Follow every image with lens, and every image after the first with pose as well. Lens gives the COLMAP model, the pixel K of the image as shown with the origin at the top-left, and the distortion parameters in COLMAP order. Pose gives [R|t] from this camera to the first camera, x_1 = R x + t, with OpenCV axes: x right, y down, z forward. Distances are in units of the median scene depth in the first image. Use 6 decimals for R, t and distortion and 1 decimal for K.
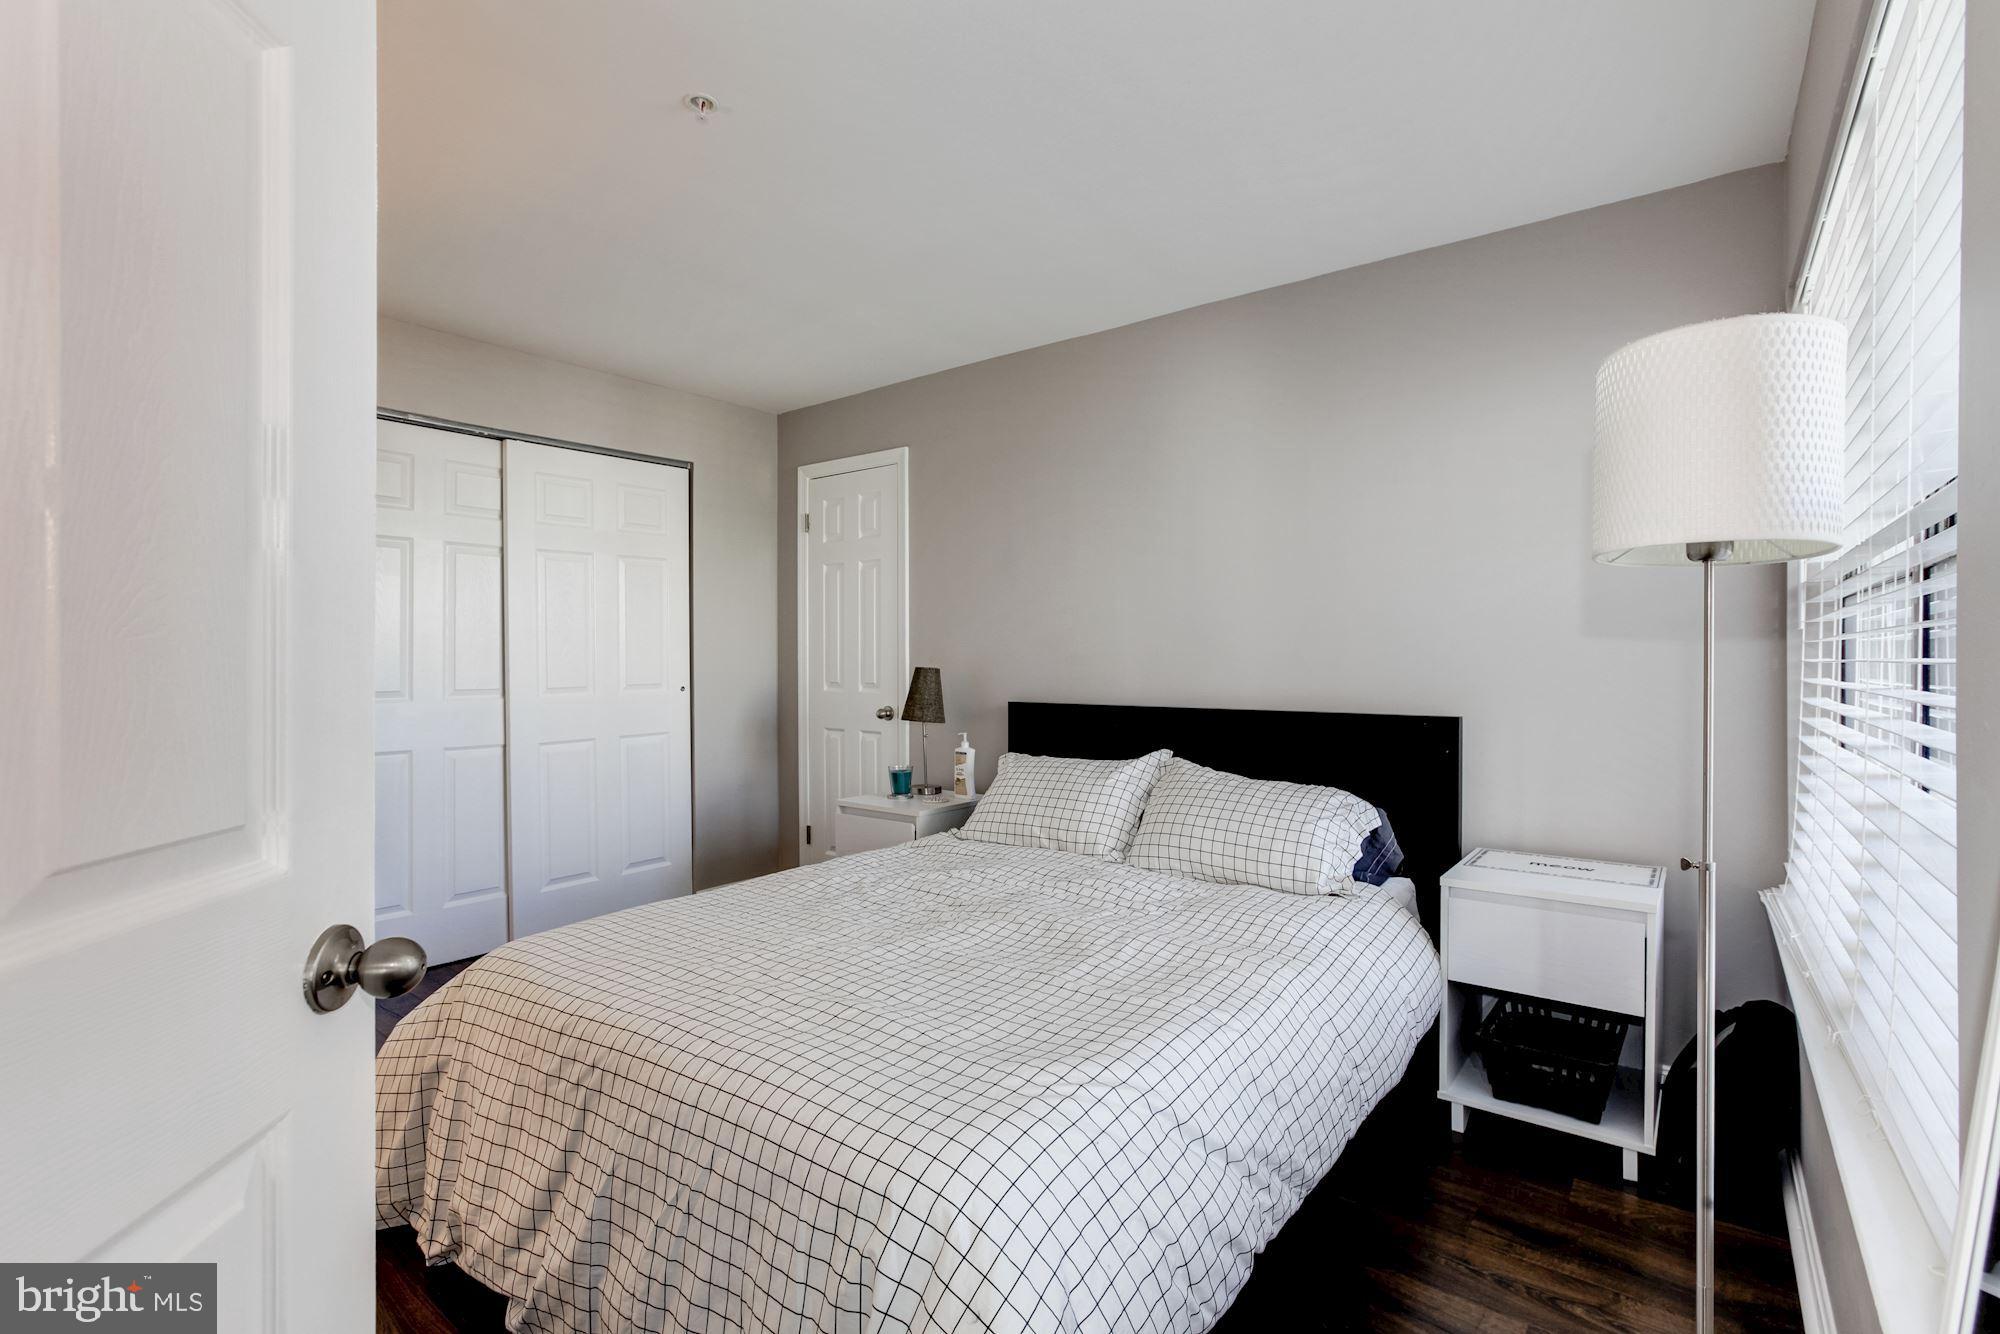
lens RADIAL K [[920.3, 0, 1000.2], [0, 920.3, 664.1], [0, 0, 1]] dist [-0.041247, 0.029039]
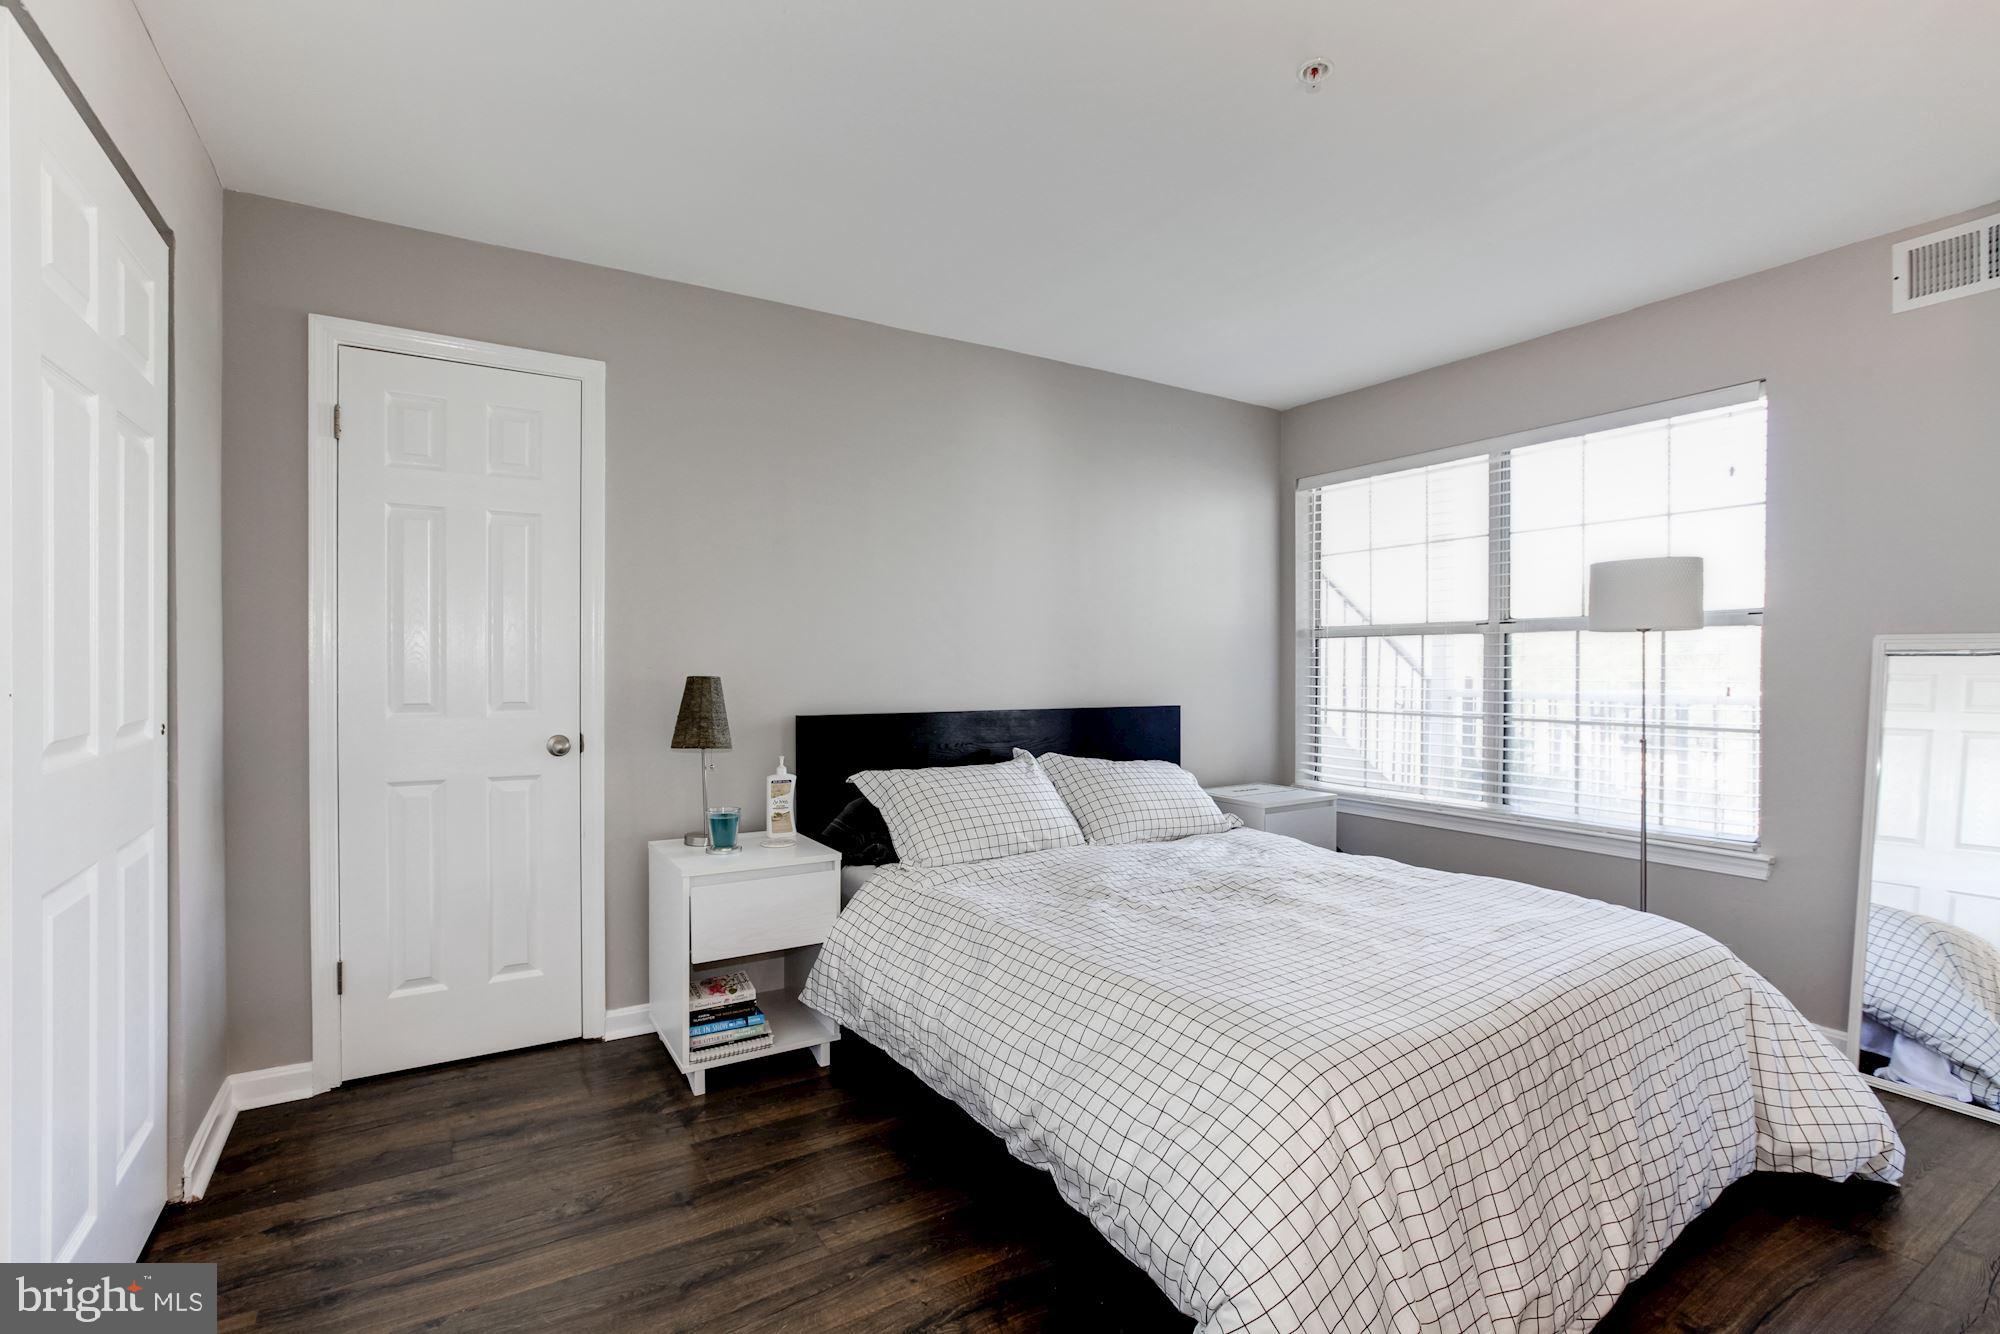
lens RADIAL K [[920.3, 0, 1000.2], [0, 920.3, 664.1], [0, 0, 1]] dist [-0.041247, 0.029039]
pose [[0.370076, -0.006596, 0.928978, -0.637654], [0.003769, 0.999977, 0.005599, -0.009466], [-0.928994, 0.001429, 0.370092, 0.457947]]
